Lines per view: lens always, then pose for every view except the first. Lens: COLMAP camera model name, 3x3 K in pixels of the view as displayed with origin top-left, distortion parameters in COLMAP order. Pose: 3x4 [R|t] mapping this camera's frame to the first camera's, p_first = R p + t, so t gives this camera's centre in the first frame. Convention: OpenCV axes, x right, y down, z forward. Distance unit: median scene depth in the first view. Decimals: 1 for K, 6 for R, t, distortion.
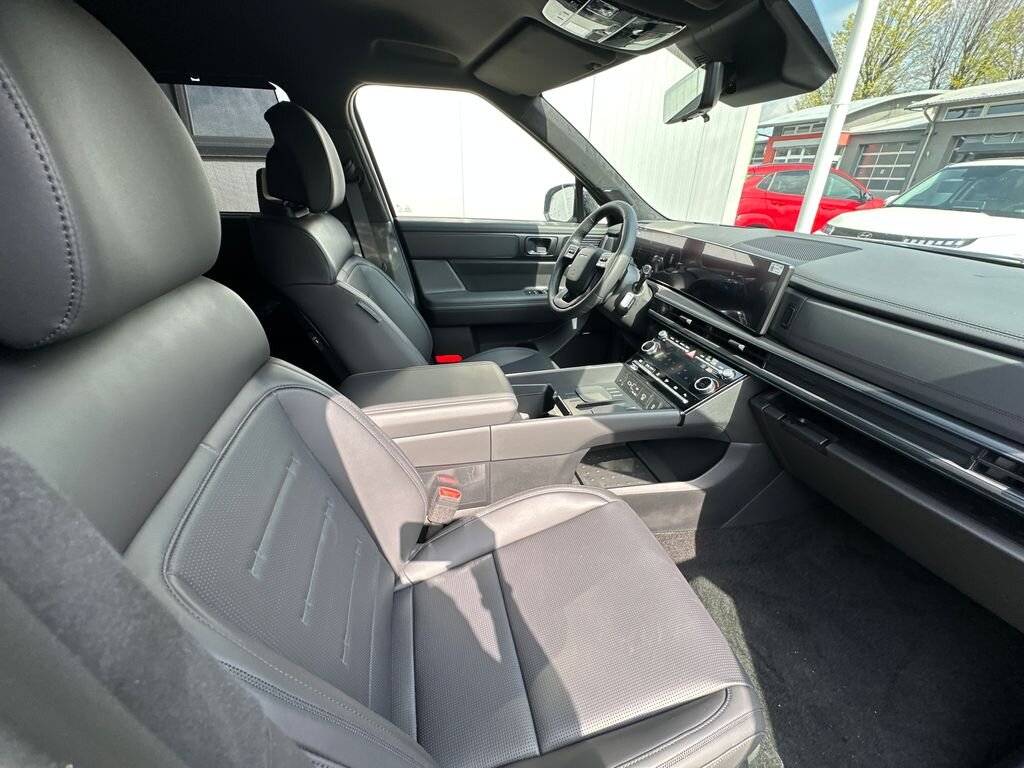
lens RADIAL K [[410.9, 0, 512.0], [0, 410.9, 384.0], [0, 0, 1]] dist [0.000905, 0.000286]
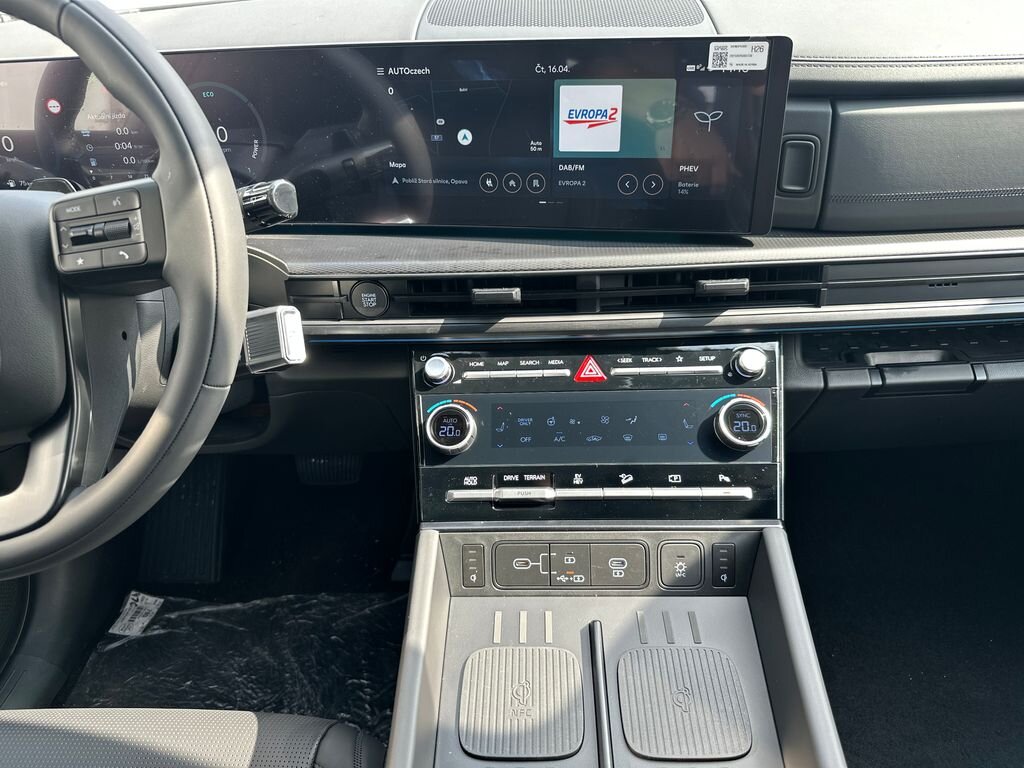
lens RADIAL K [[726.9, 0, 509.1], [0, 726.9, 389.0], [0, 0, 1]] dist [0.096571, -0.194800]
pose [[0.277634, -0.547767, 0.789222, -0.037646], [0.477896, 0.791407, 0.381169, -0.199537], [-0.833388, 0.271340, 0.481497, 0.480176]]
